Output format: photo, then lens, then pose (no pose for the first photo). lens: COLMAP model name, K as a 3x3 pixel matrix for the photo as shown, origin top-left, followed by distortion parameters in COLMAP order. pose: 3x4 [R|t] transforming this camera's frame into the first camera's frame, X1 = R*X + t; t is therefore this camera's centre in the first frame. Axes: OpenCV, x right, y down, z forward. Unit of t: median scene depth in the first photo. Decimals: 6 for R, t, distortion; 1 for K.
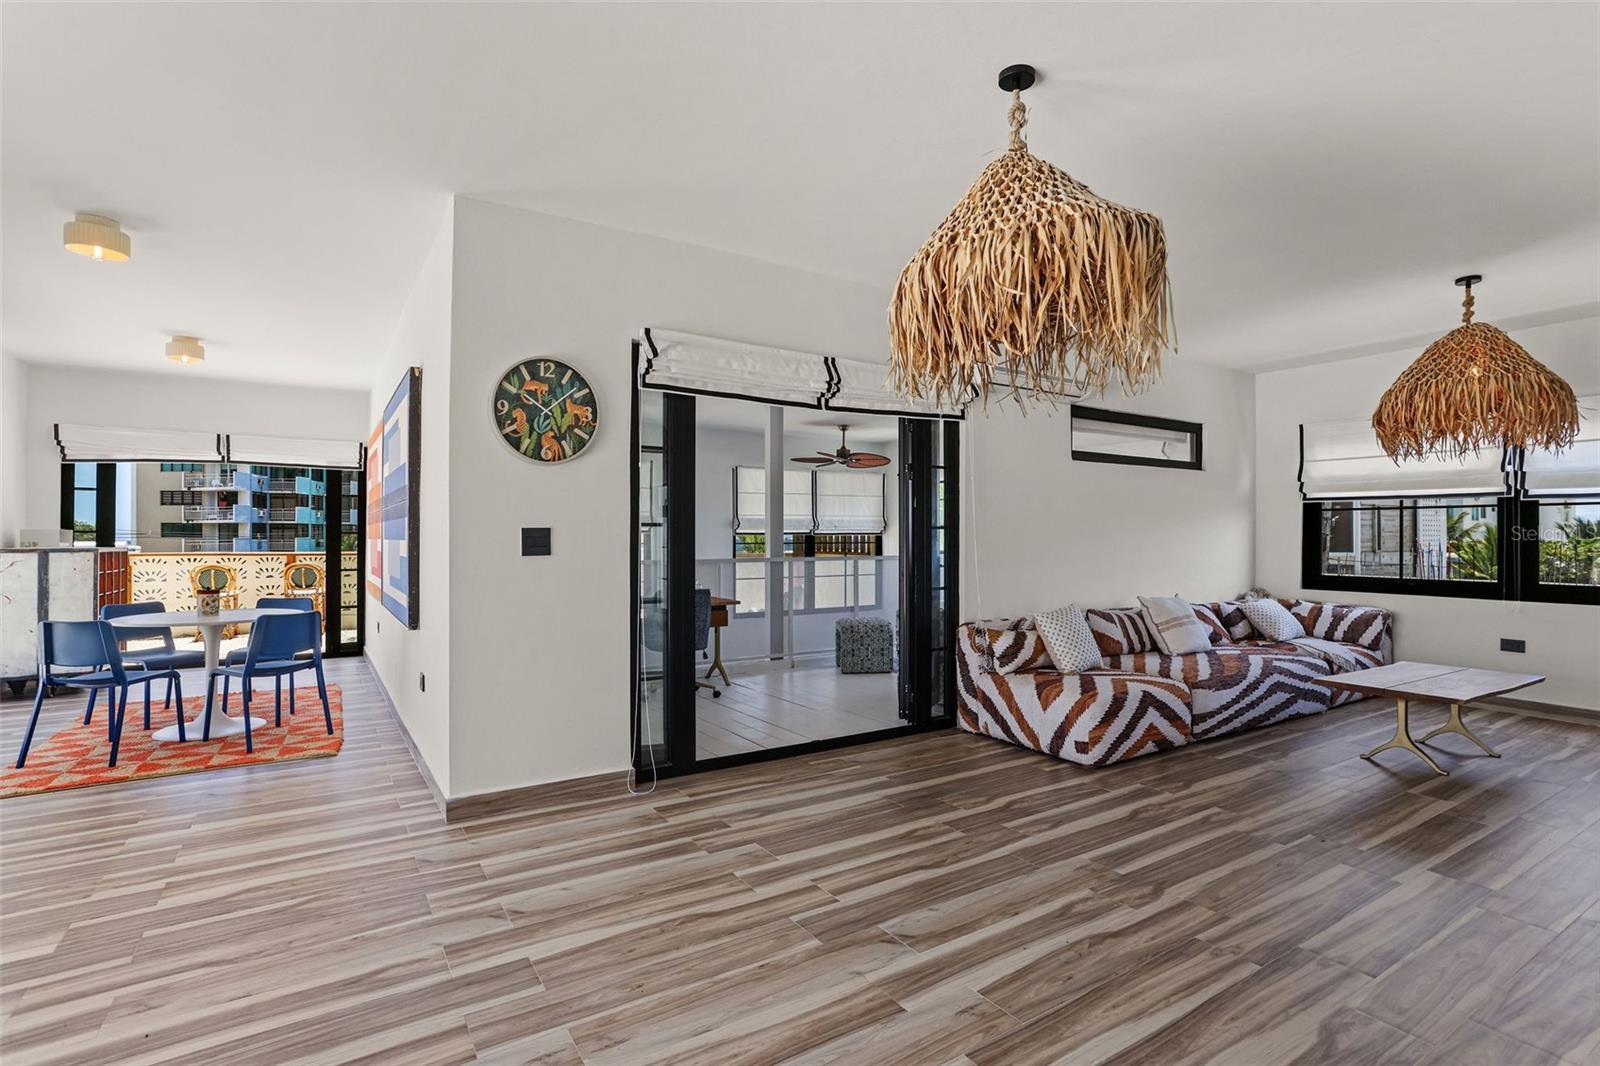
lens RADIAL K [[769.8, 0, 800.0], [0, 769.8, 533.0], [0, 0, 1]] dist [-0.037257, 0.021375]
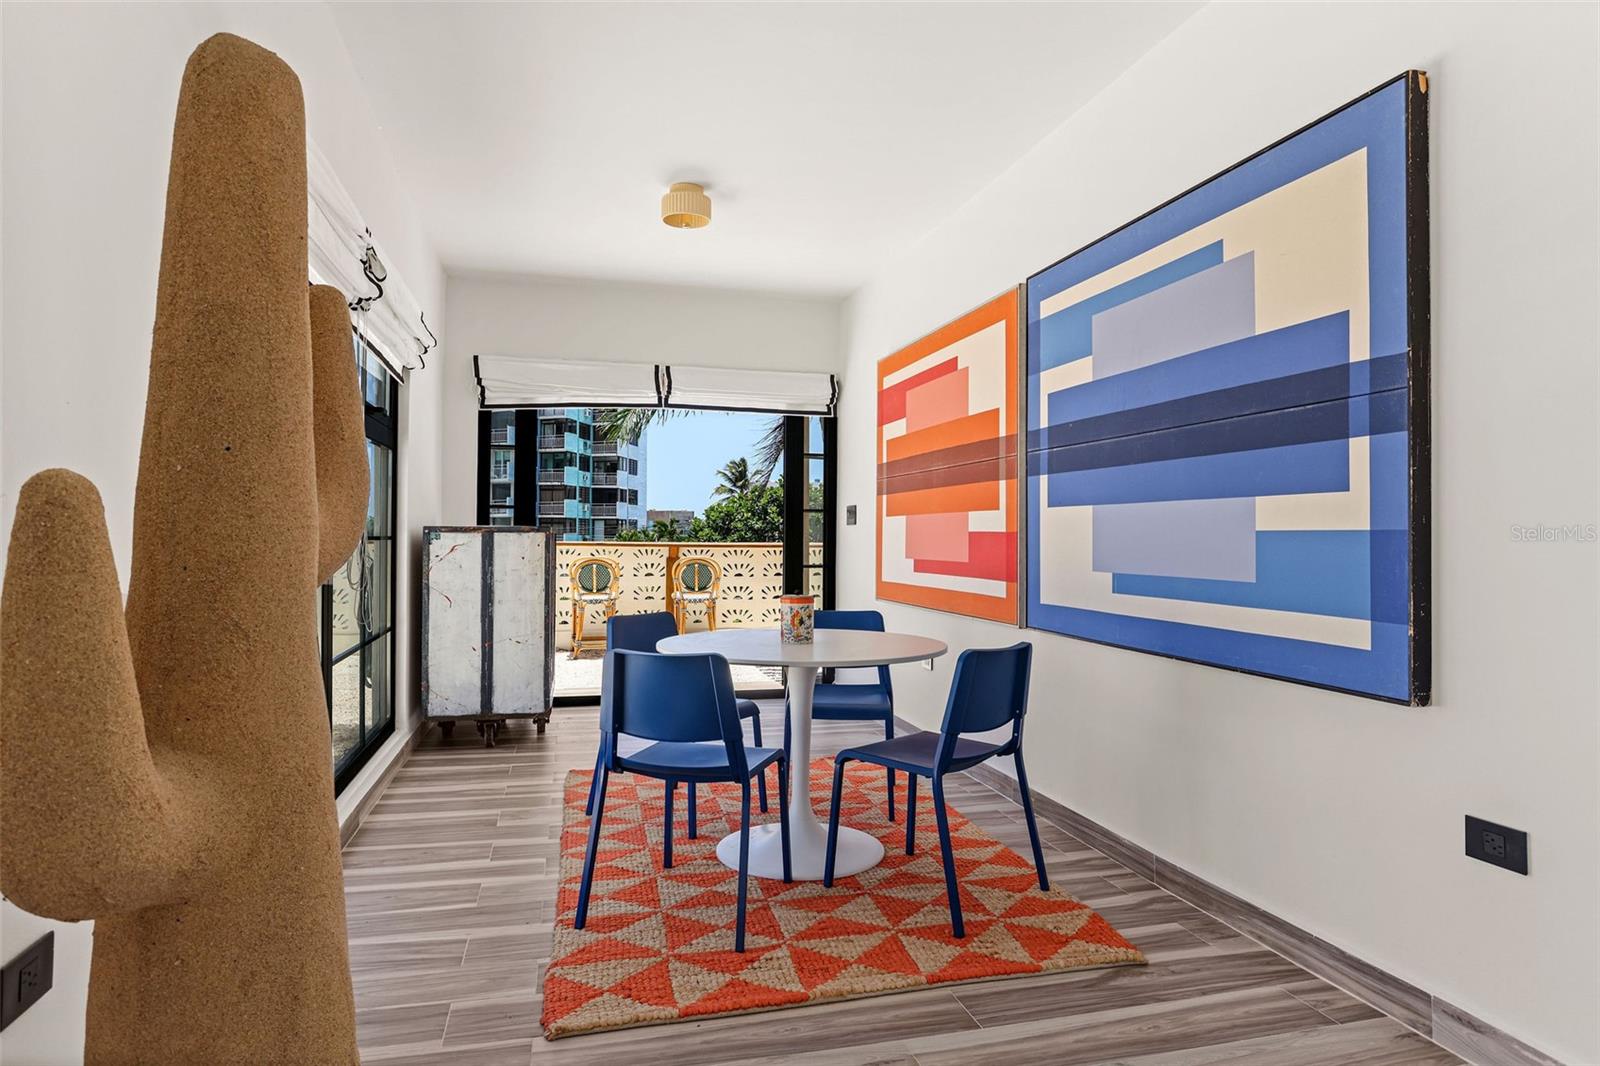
lens RADIAL K [[924.8, 0, 802.0], [0, 924.8, 523.9], [0, 0, 1]] dist [-0.049396, 0.032848]
pose [[0.951657, -0.000176, -0.307163, -0.393489], [-0.002175, 0.999971, -0.007312, 0.019299], [0.307155, 0.007627, 0.951629, 0.252224]]
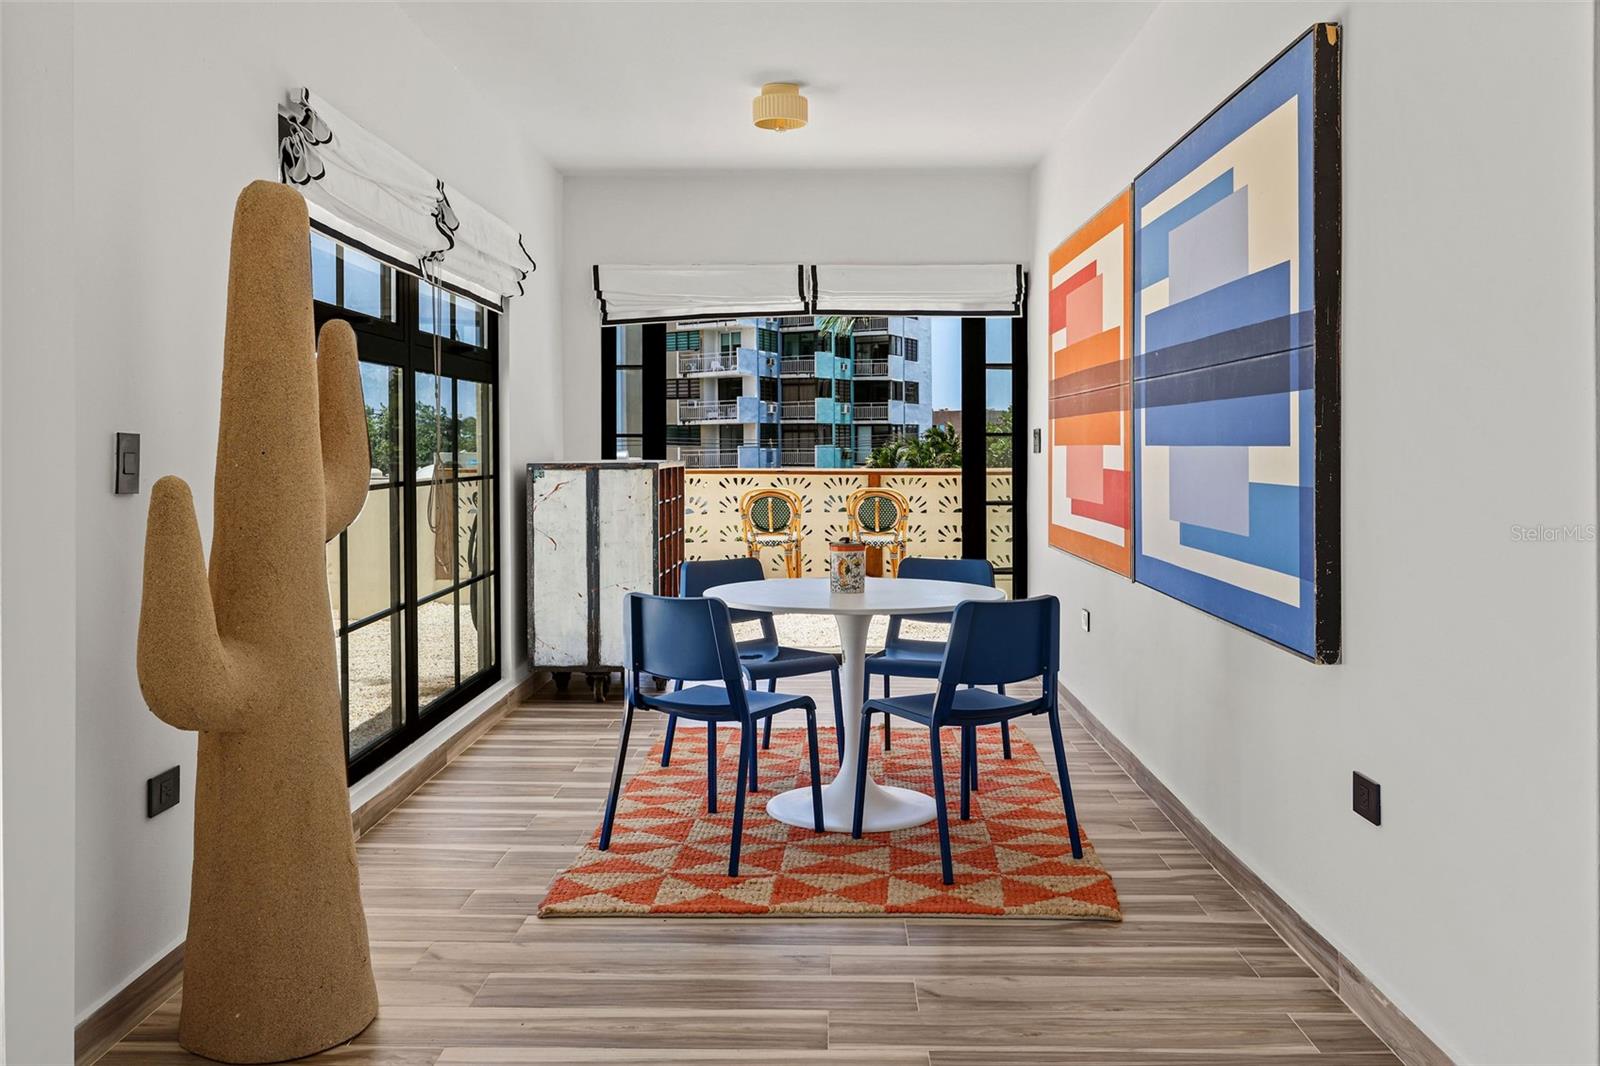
lens RADIAL K [[1362.8, 0, 795.4], [0, 1362.8, 460.8], [0, 0, 1]] dist [-0.004562, 0.002738]
pose [[0.830529, 0.002109, -0.556971, -0.195884], [0.008438, 0.999830, 0.016368, 0.001638], [0.556911, -0.018294, 0.830370, 0.136030]]
